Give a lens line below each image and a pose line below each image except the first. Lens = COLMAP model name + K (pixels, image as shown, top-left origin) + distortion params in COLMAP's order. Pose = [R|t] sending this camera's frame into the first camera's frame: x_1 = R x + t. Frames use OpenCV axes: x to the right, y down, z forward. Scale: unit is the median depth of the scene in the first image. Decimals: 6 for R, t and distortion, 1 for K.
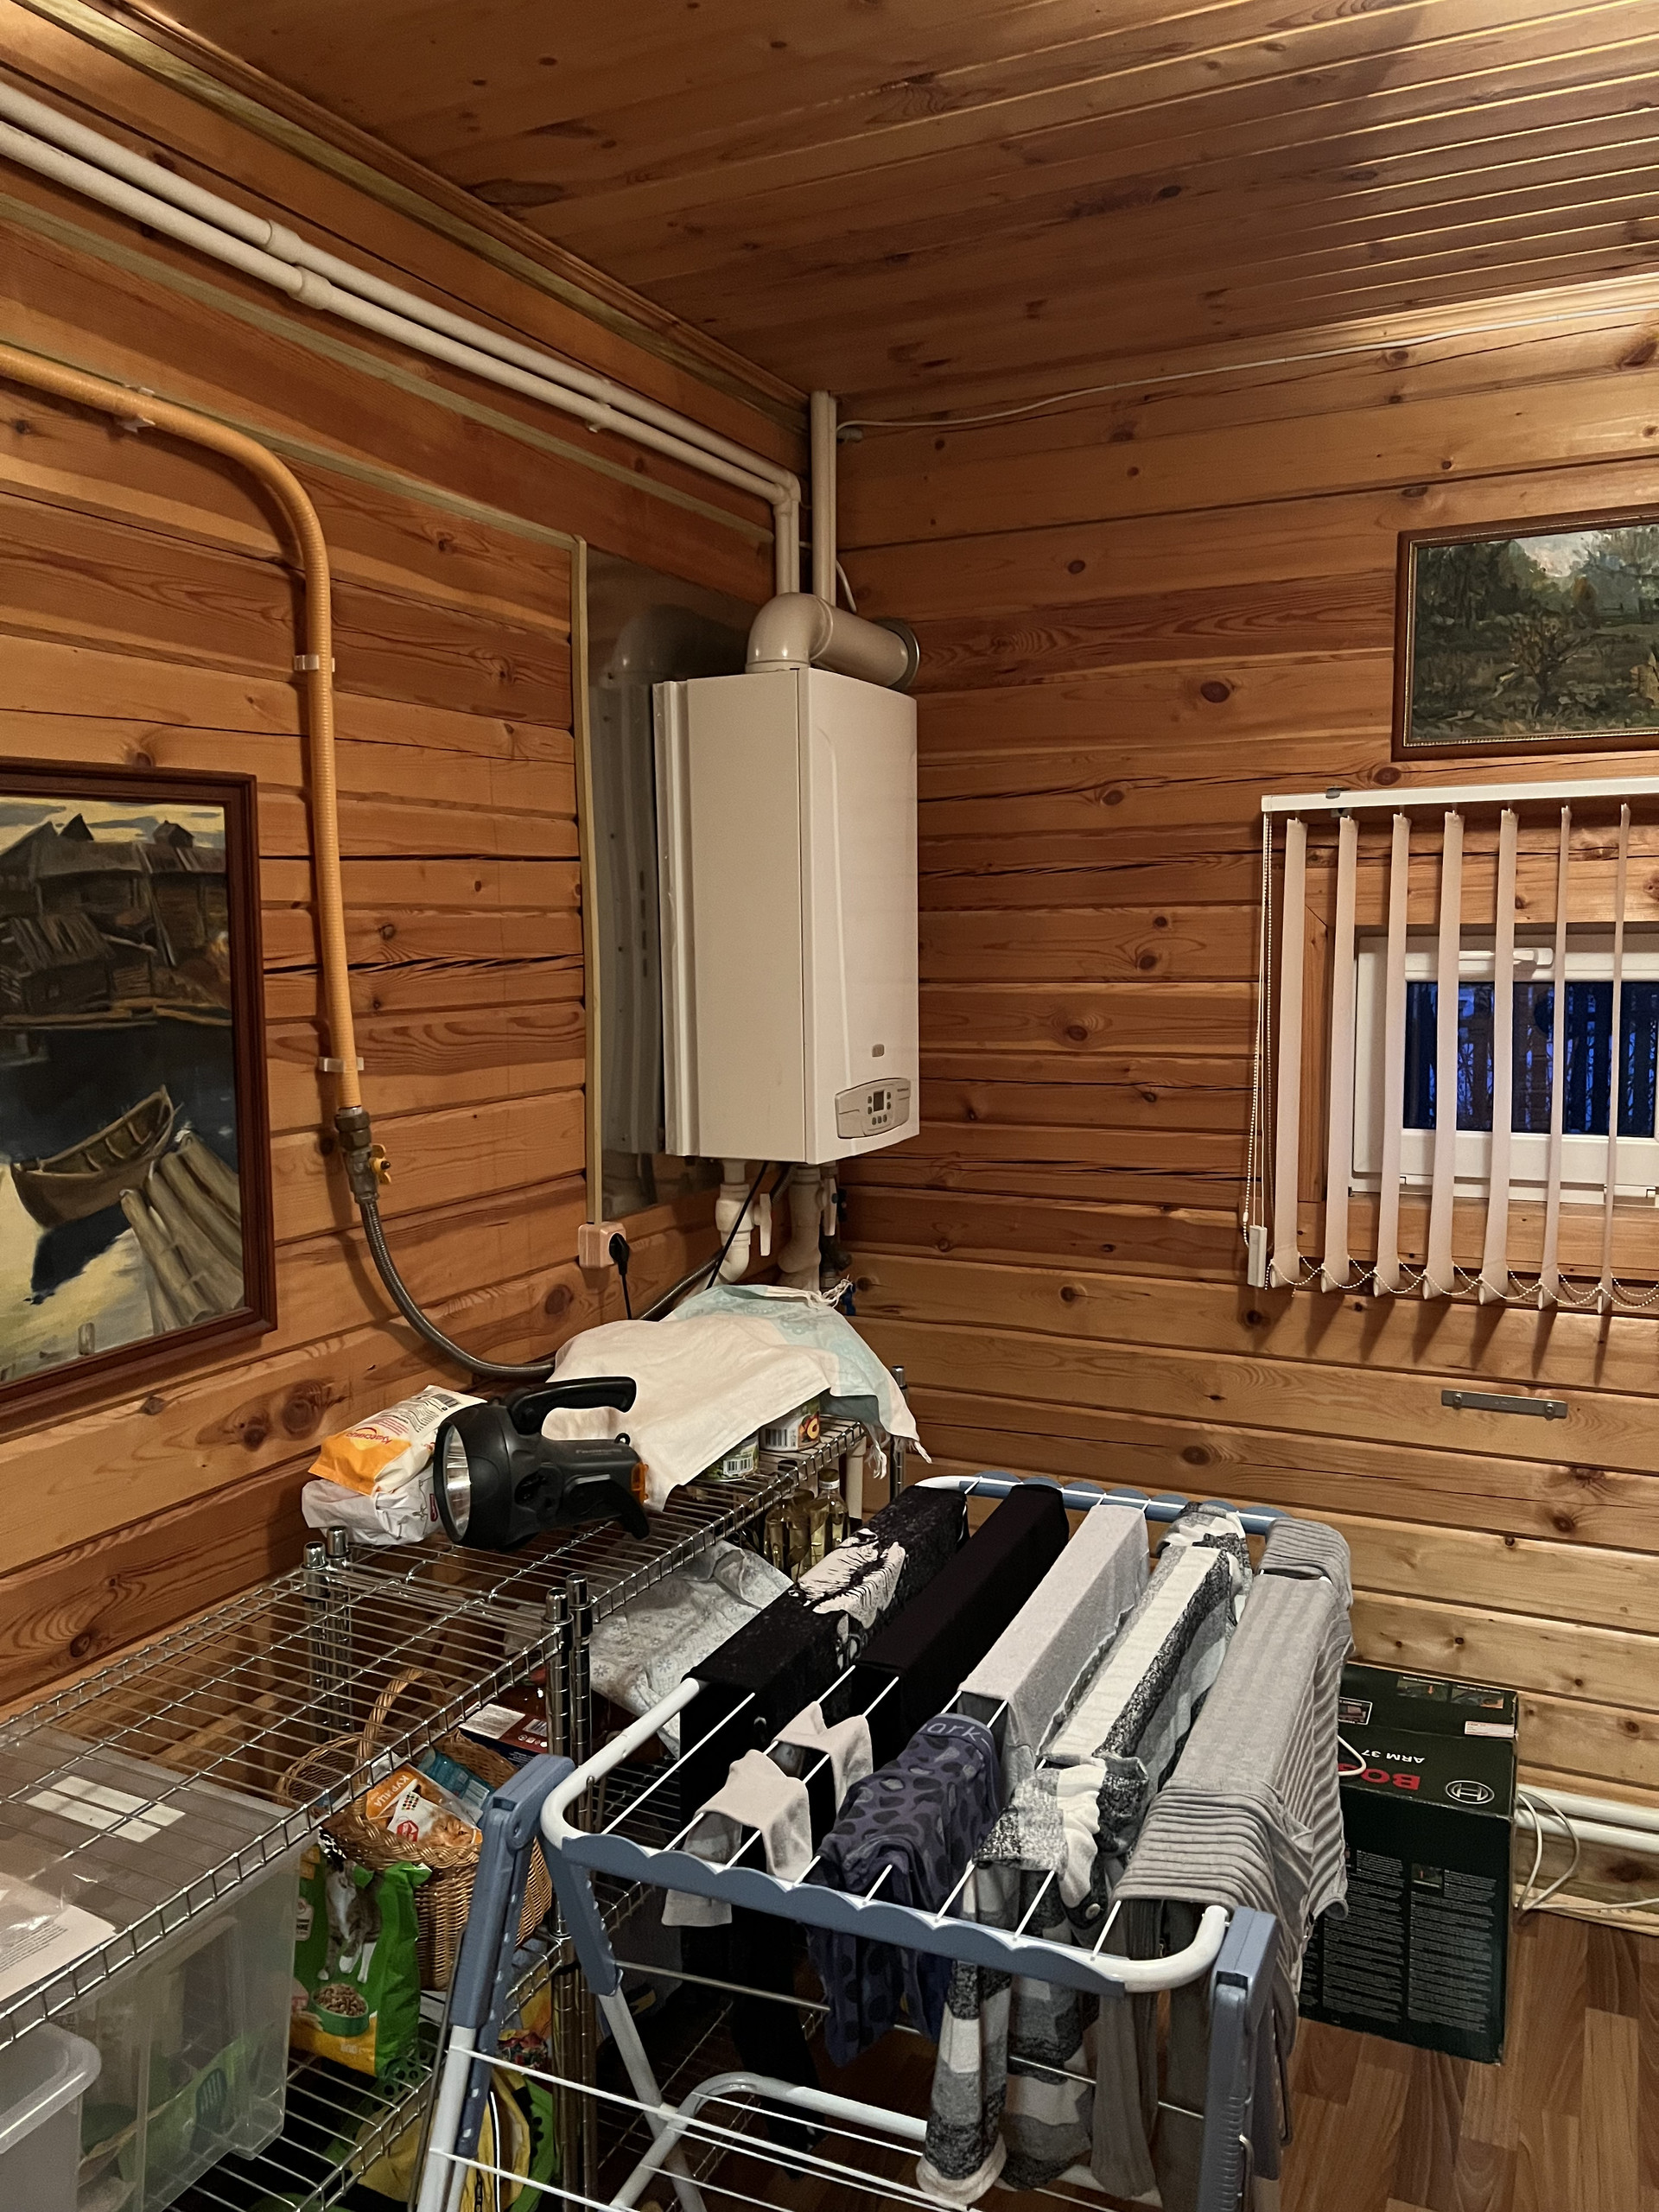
lens RADIAL K [[1660.8, 0, 833.6], [0, 1660.8, 1104.5], [0, 0, 1]] dist [0.056917, -0.063212]
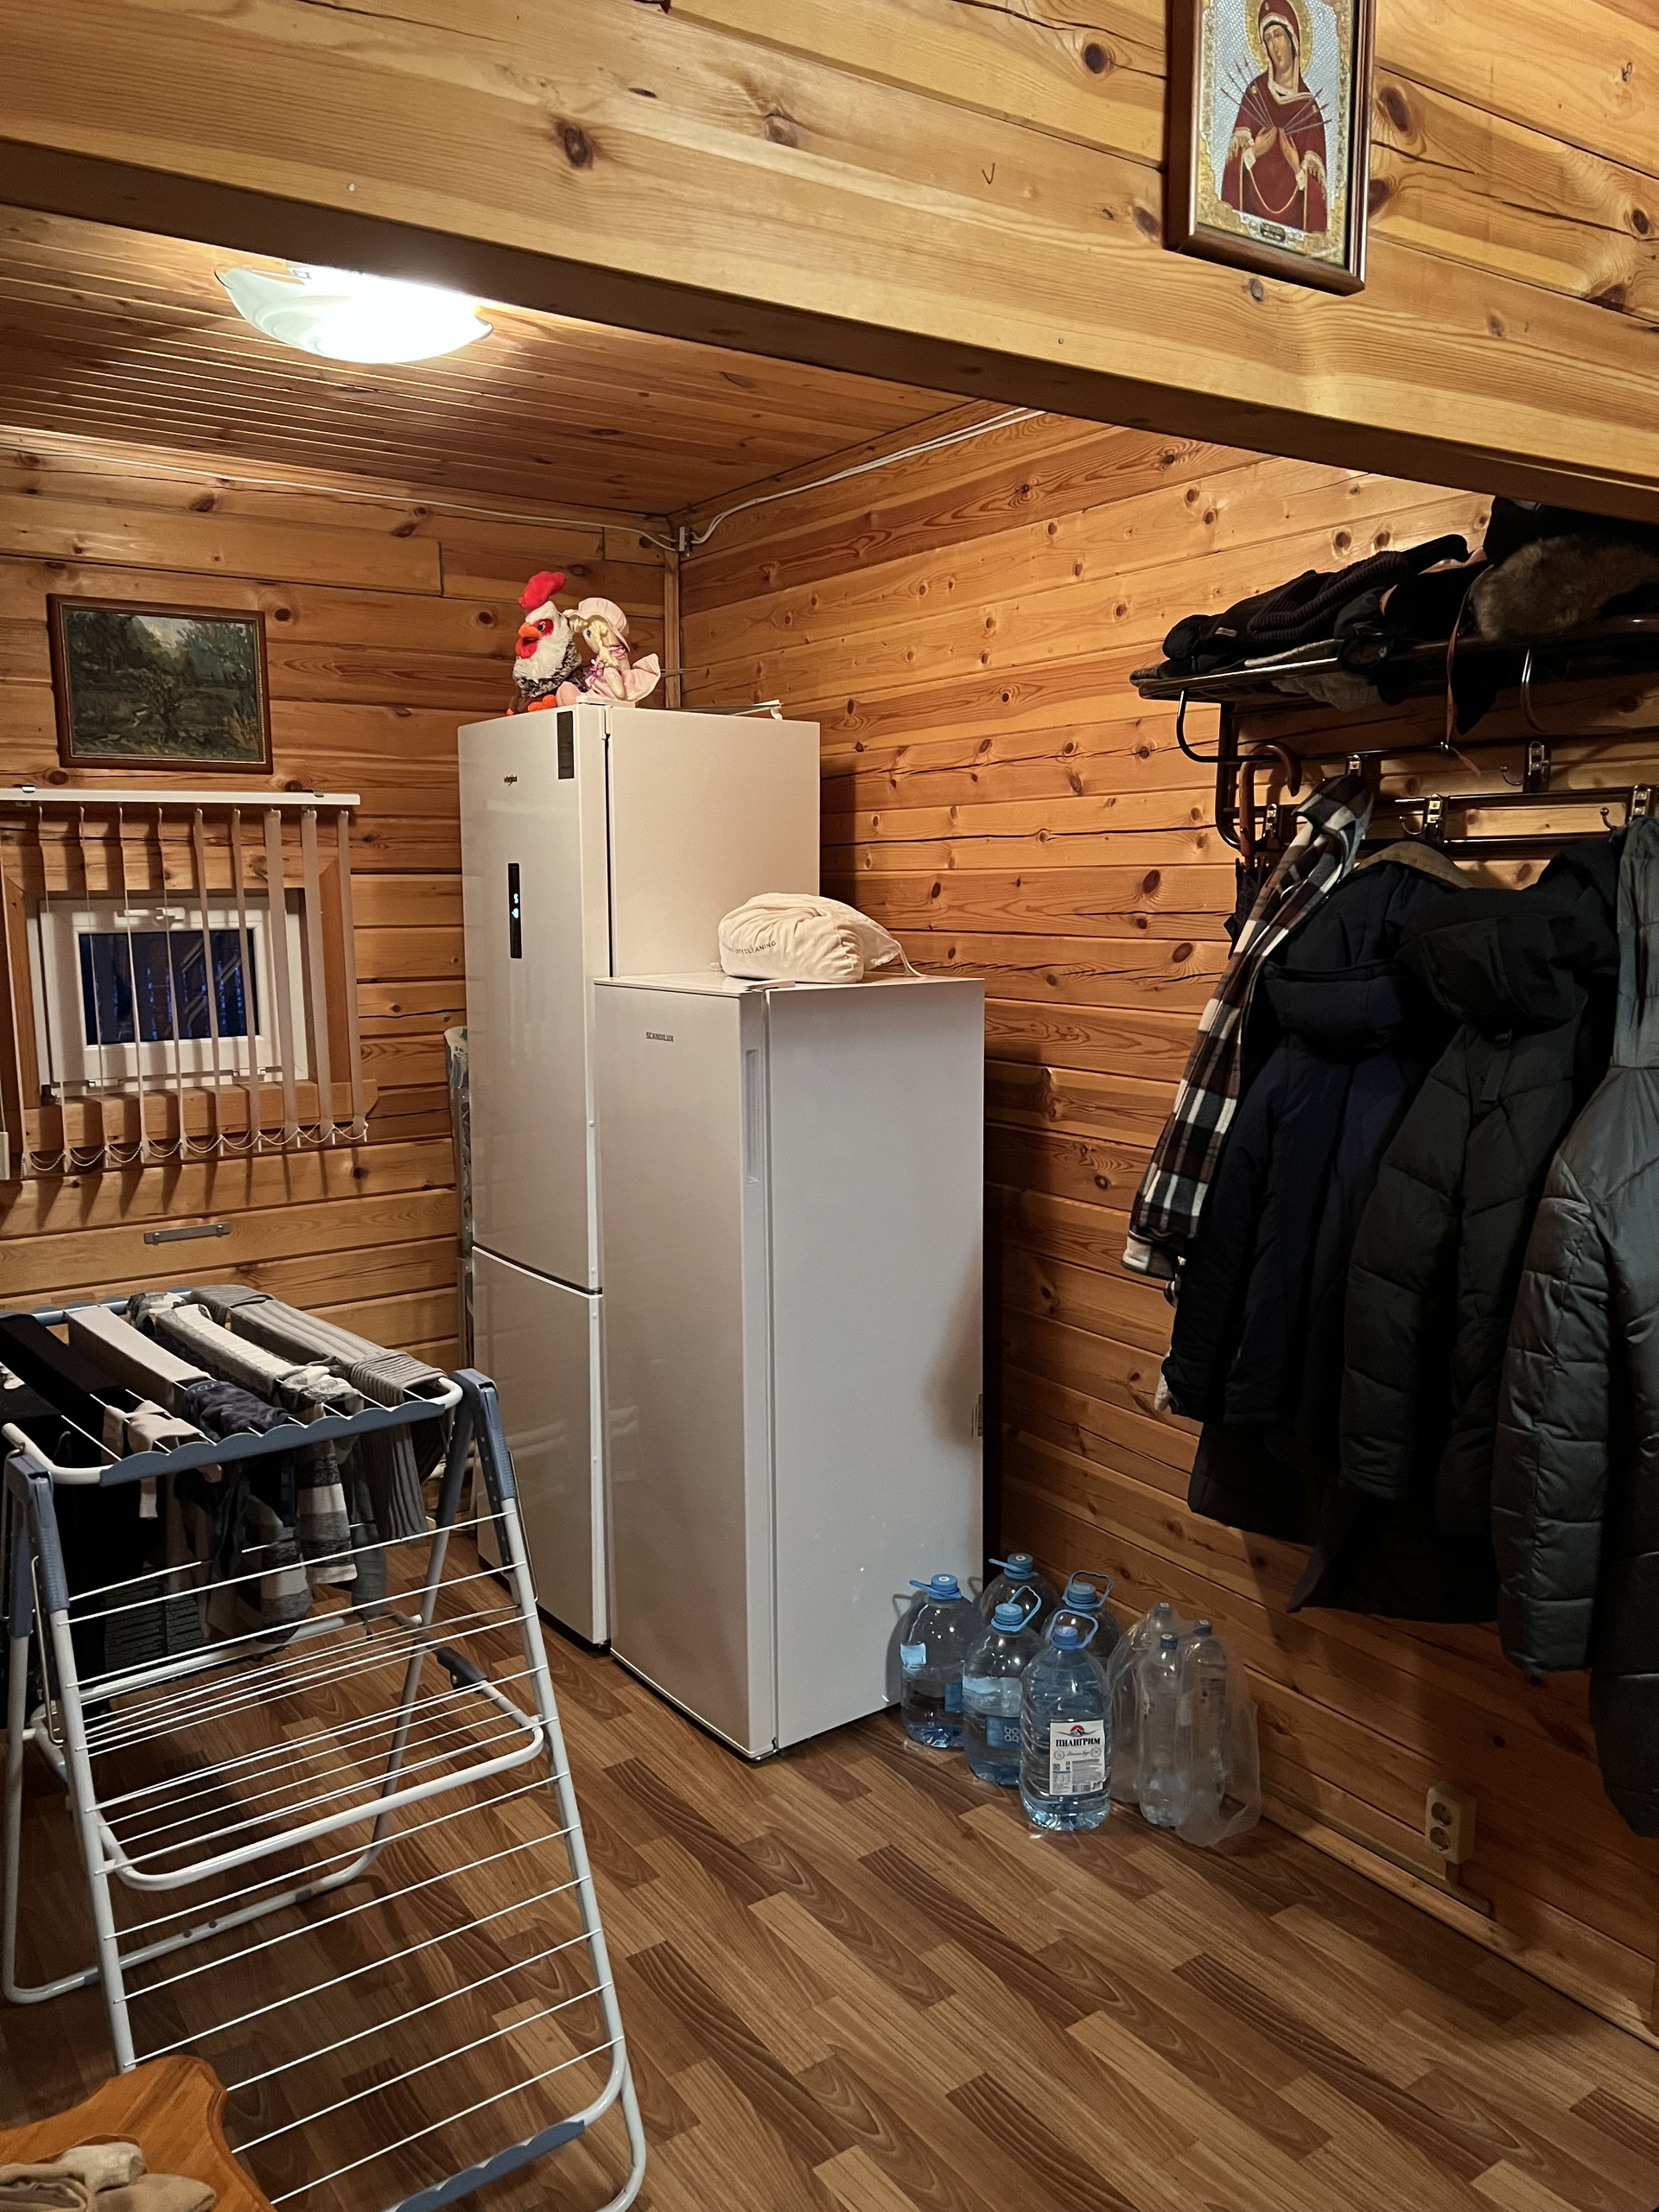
lens RADIAL K [[1660.8, 0, 831.6], [0, 1660.8, 1108.8], [0, 0, 1]] dist [0.056917, -0.063212]
pose [[0.498919, -0.112908, 0.859262, -0.550963], [0.101774, 0.992250, 0.071288, 0.031733], [-0.860652, 0.051884, 0.506543, -0.188949]]
